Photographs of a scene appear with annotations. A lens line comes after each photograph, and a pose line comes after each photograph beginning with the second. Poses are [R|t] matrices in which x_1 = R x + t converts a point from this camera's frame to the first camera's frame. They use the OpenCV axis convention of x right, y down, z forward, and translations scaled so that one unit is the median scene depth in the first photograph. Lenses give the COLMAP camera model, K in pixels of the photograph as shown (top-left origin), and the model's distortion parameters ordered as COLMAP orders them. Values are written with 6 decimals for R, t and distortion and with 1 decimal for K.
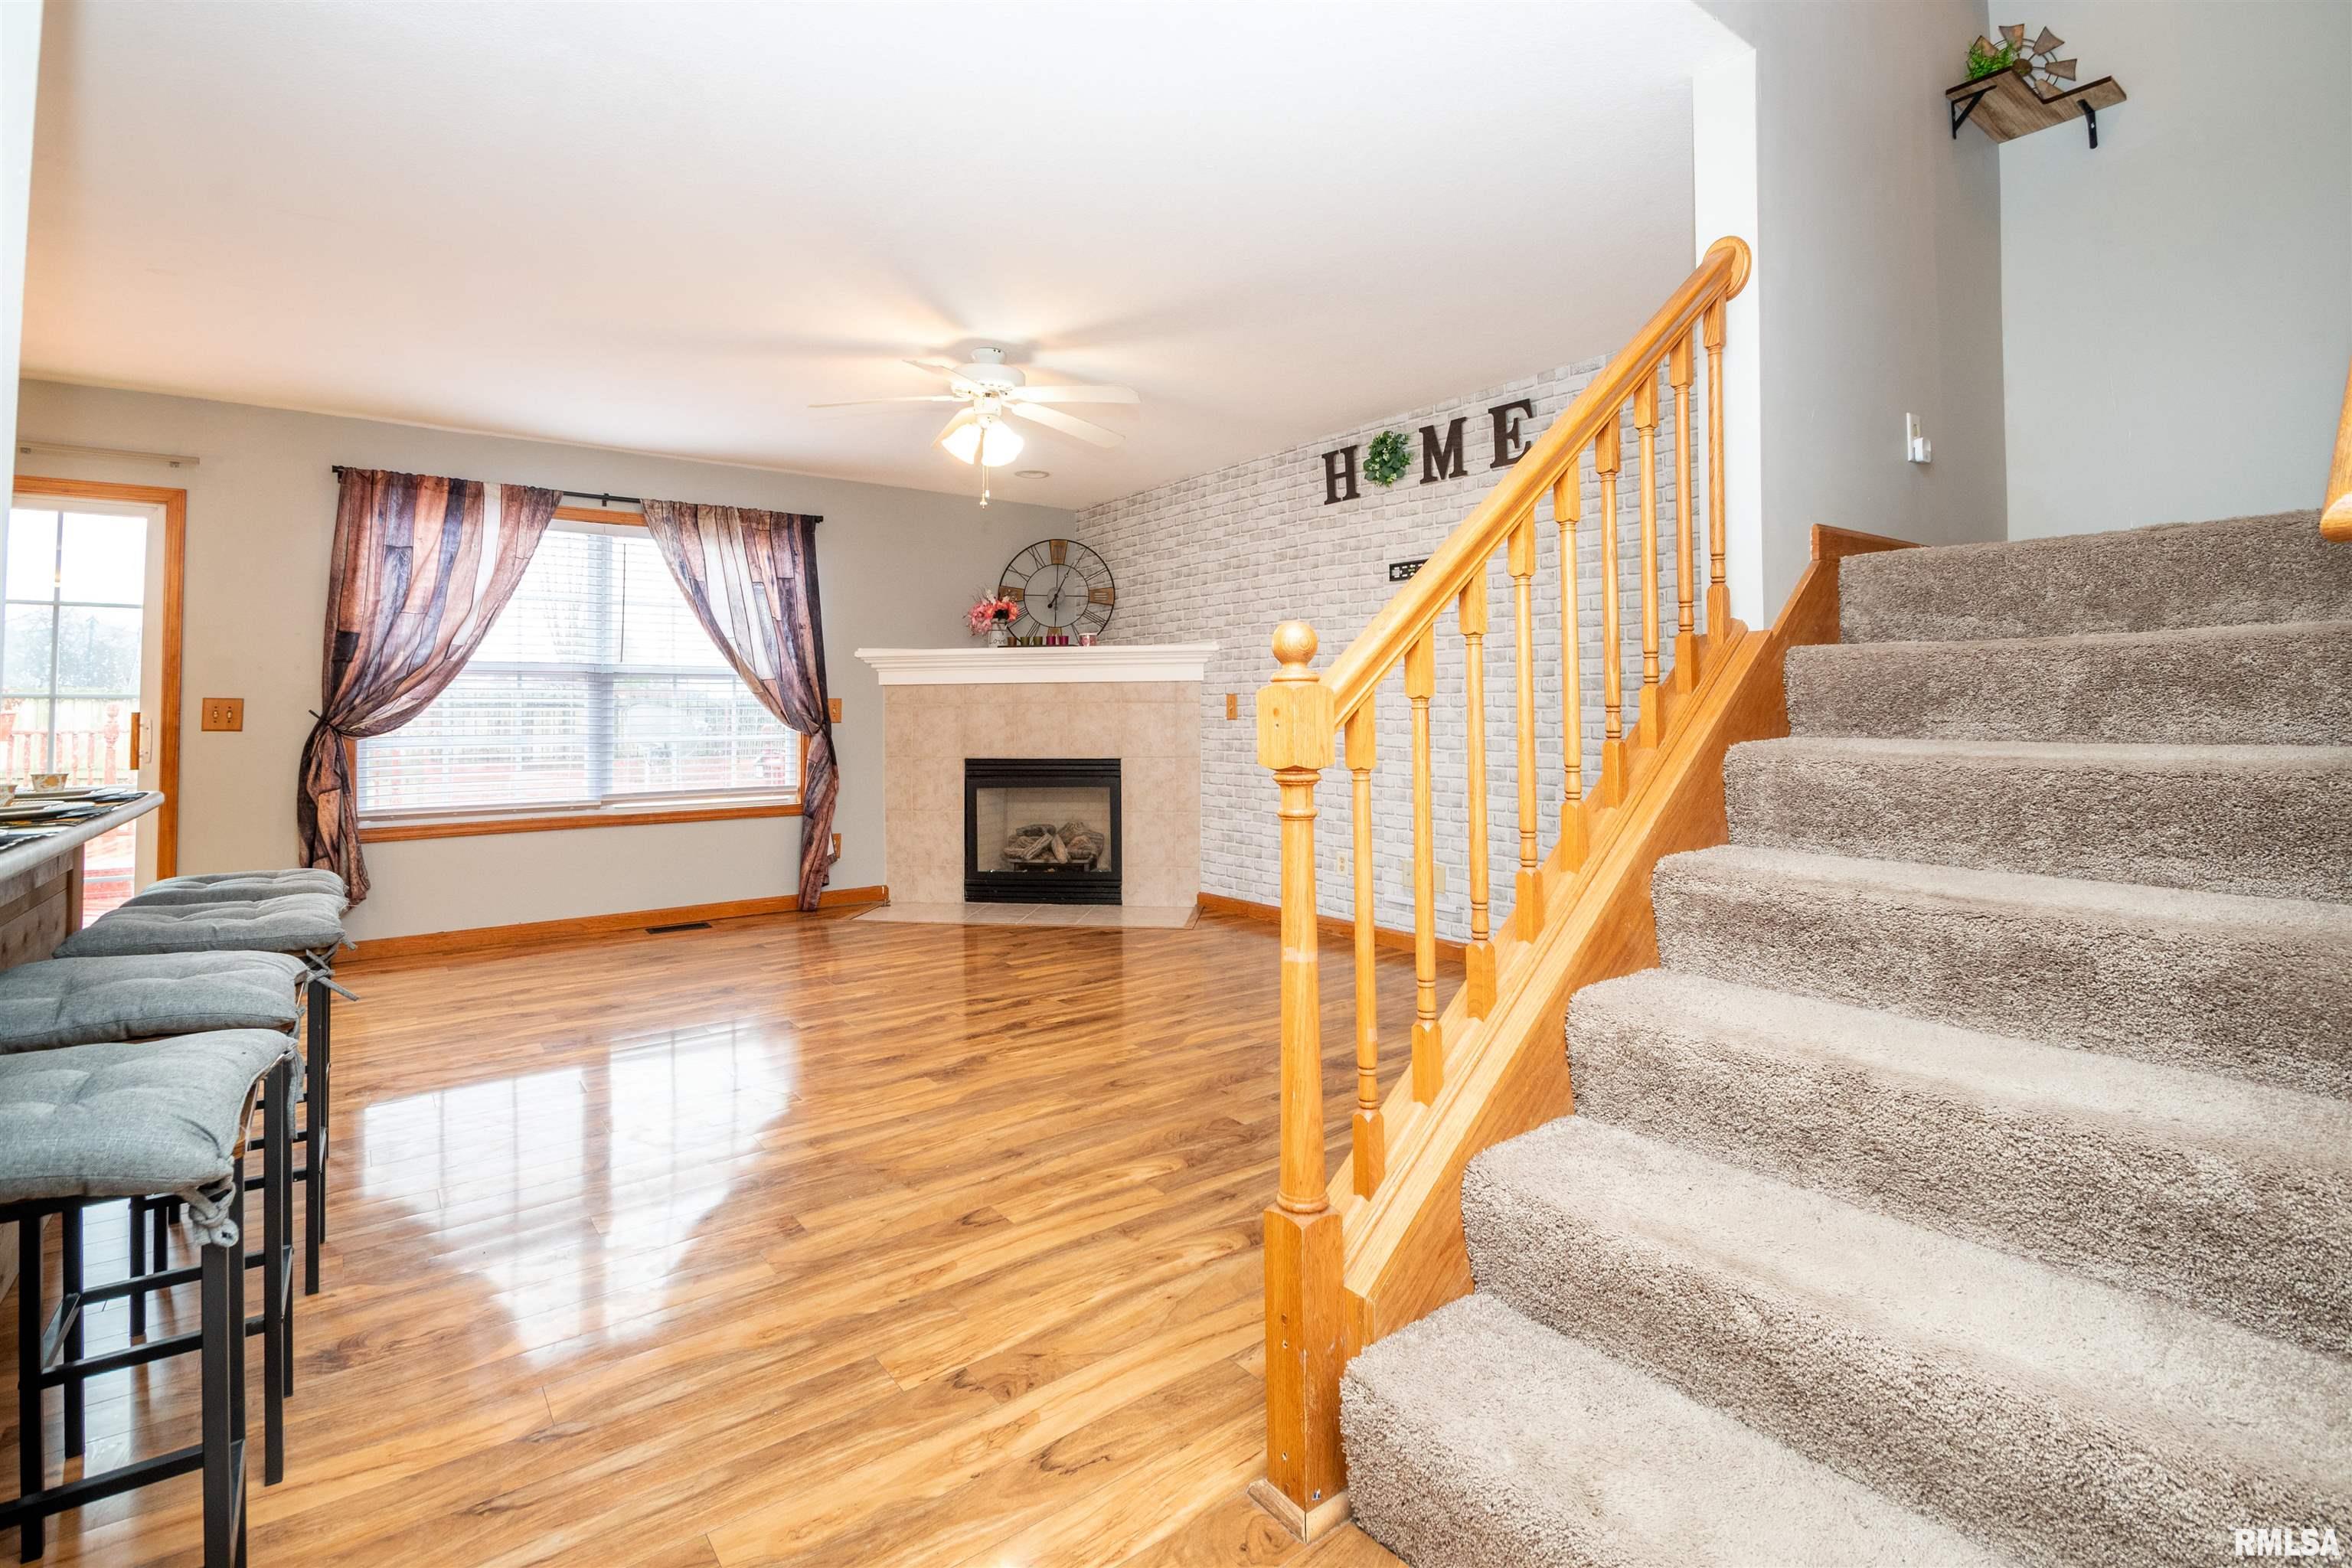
lens RADIAL K [[1081.3, 0, 1148.8], [0, 1081.3, 685.6], [0, 0, 1]] dist [0.006987, -0.000300]
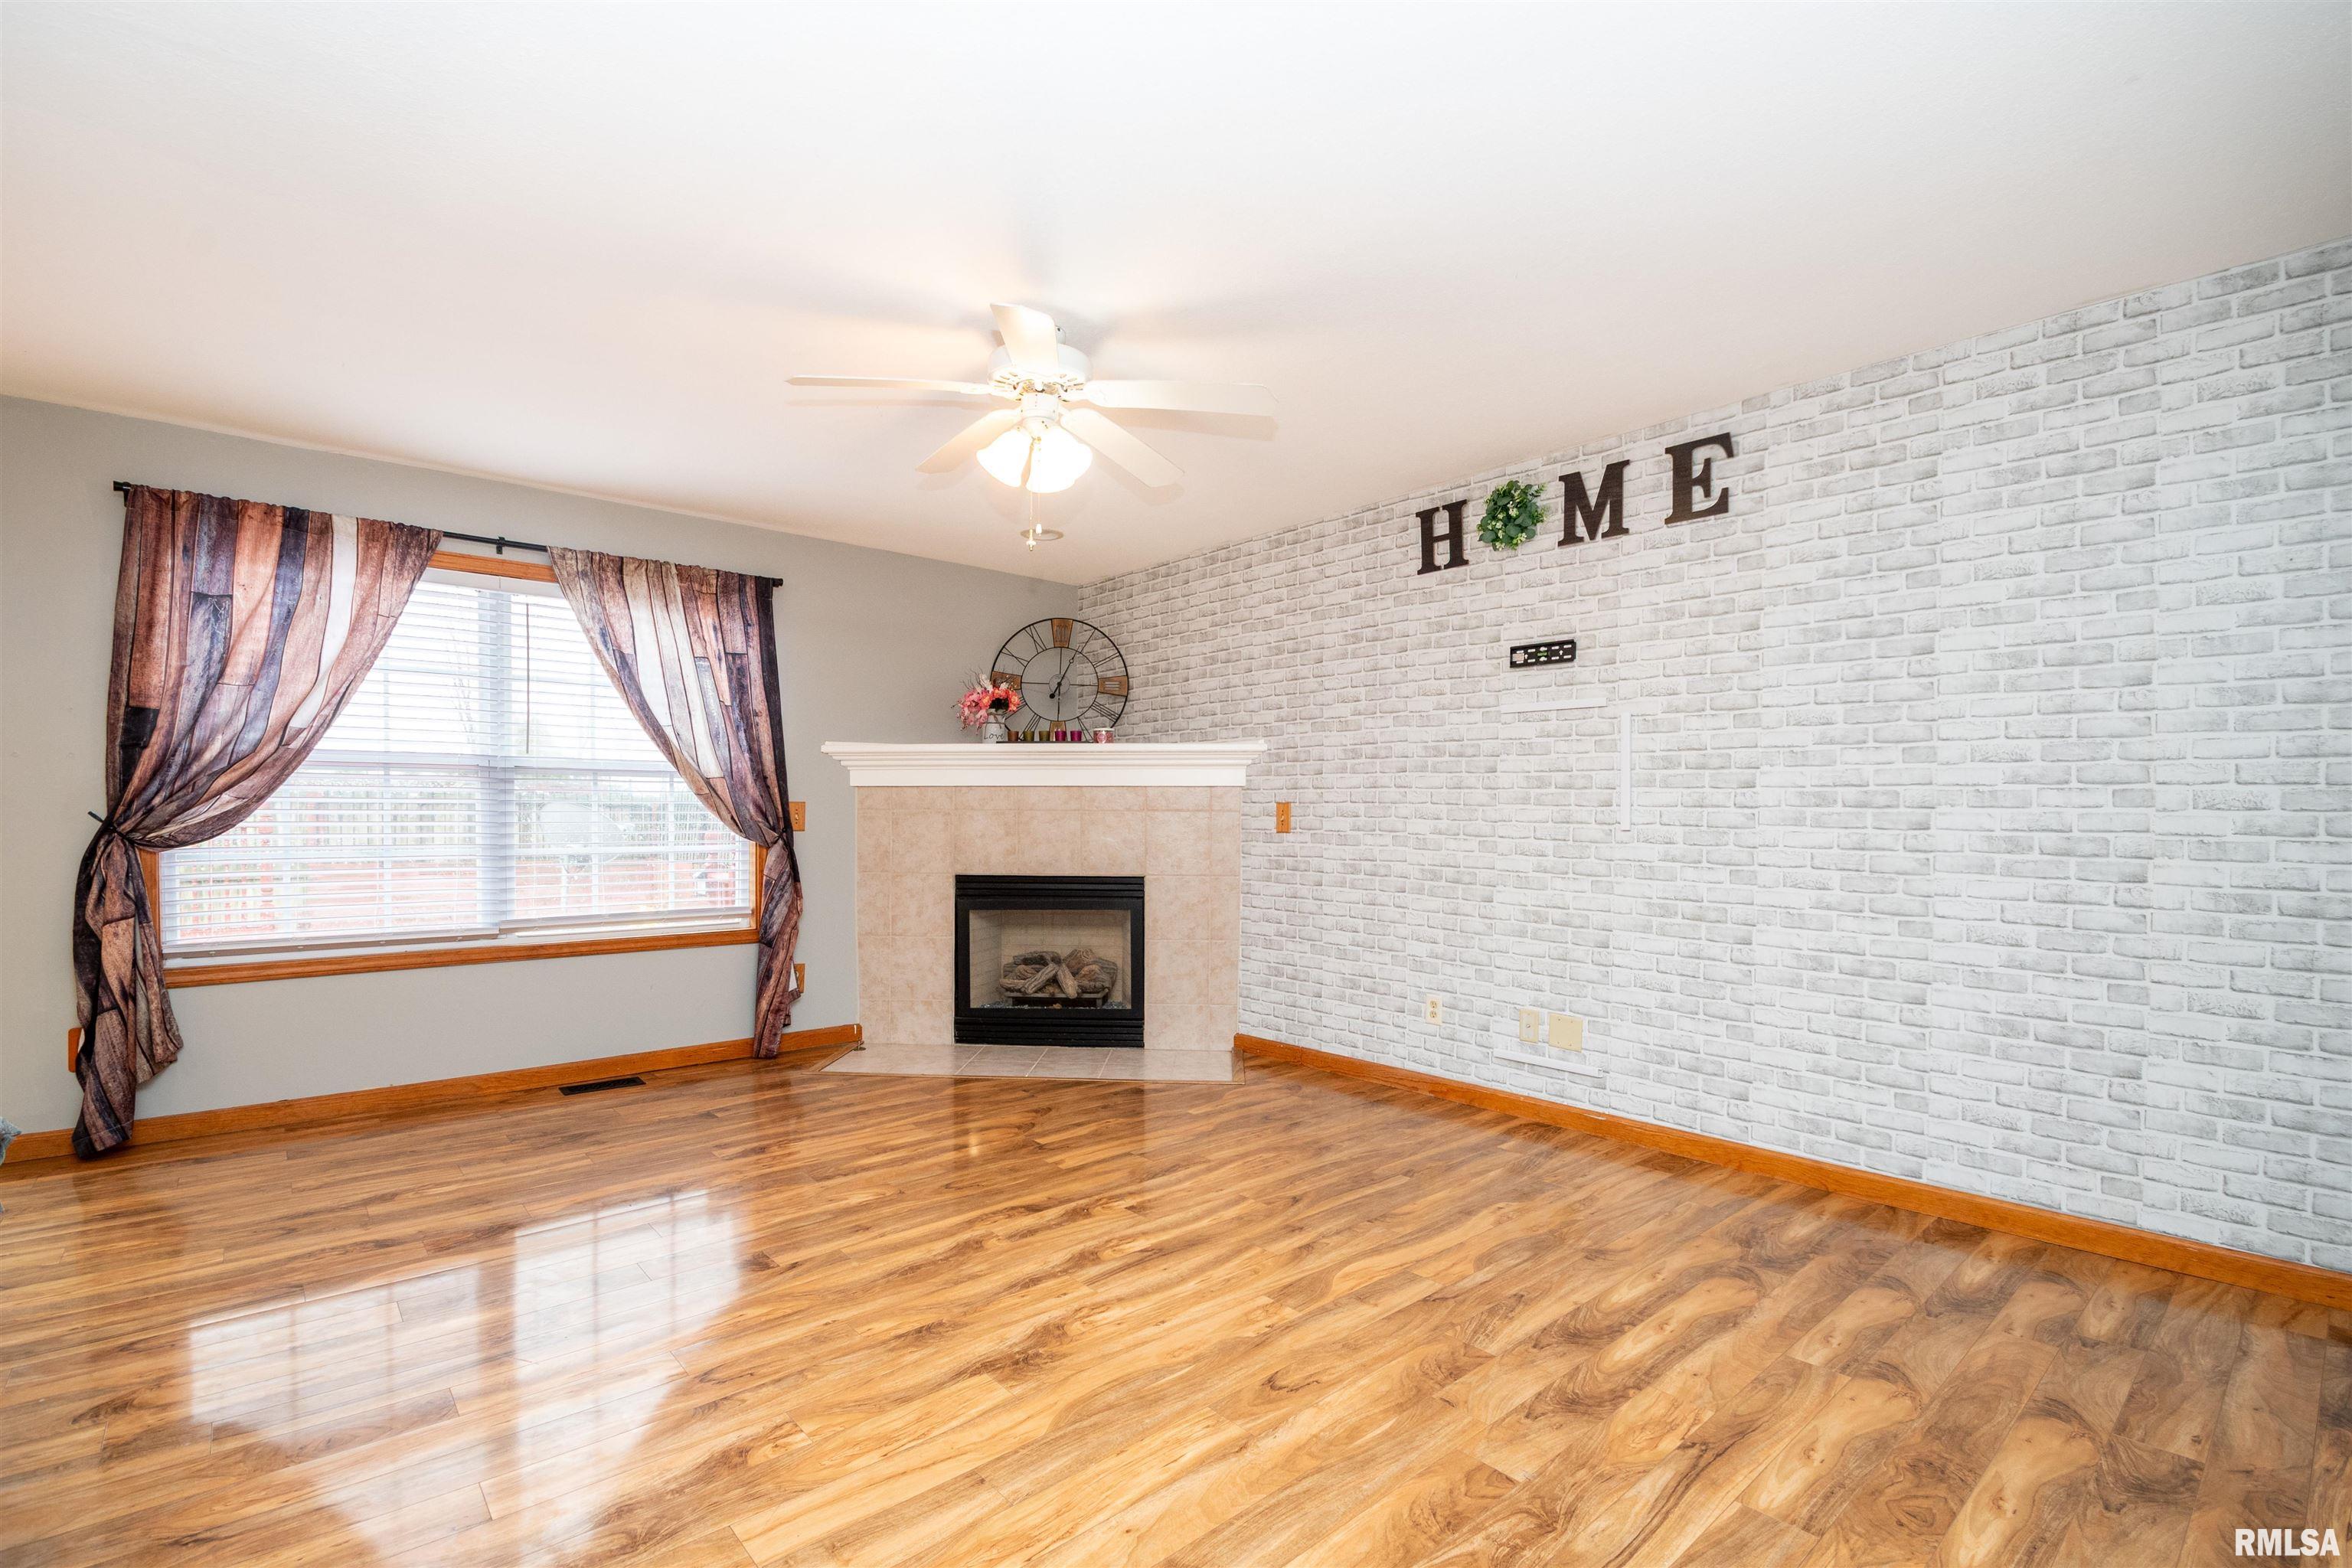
lens RADIAL K [[1037.7, 0, 1160.6], [0, 1037.7, 825.4], [0, 0, 1]] dist [0.017084, -0.015990]
pose [[0.996392, 0.009186, 0.084371, -0.089743], [-0.012294, 0.999262, 0.036391, -0.002775], [-0.083975, -0.037297, 0.995770, 0.205528]]
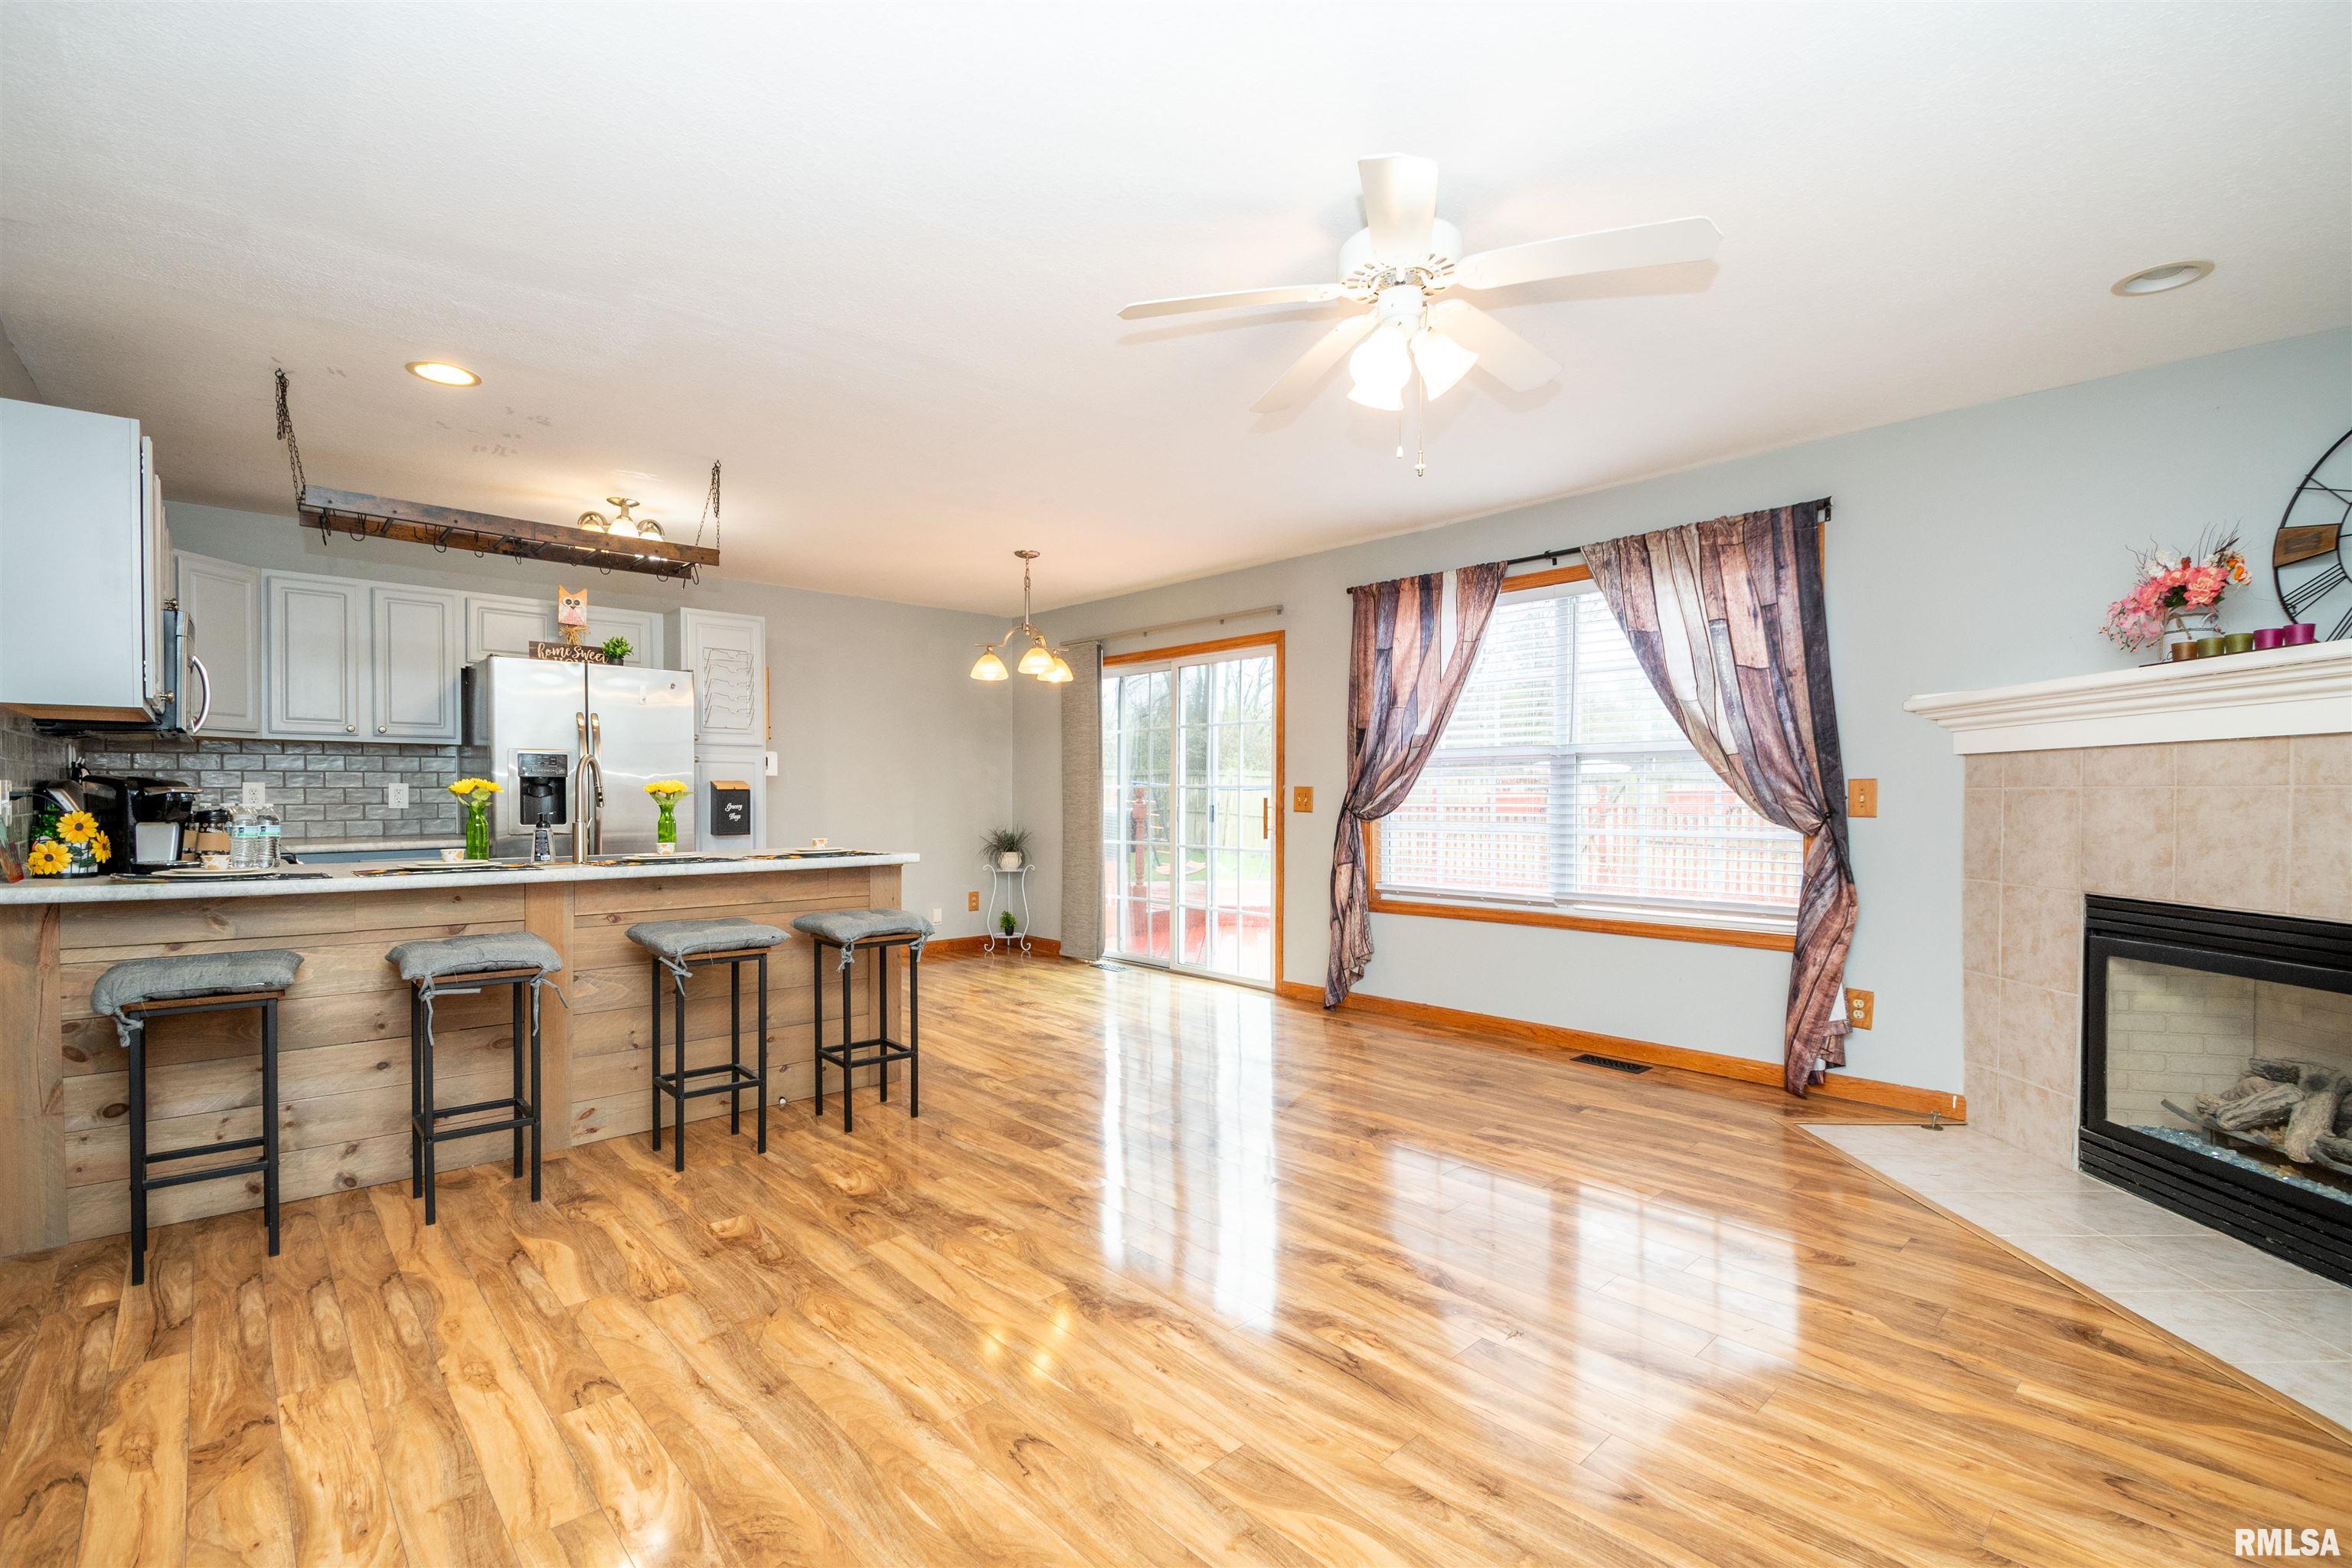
lens RADIAL K [[1020.3, 0, 1104.0], [0, 1020.3, 808.6], [0, 0, 1]] dist [0.011781, -0.014994]
pose [[0.104895, 0.018185, -0.994317, 0.293575], [0.028566, 0.999365, 0.021291, 0.004182], [0.994073, -0.030637, 0.104309, 0.553588]]
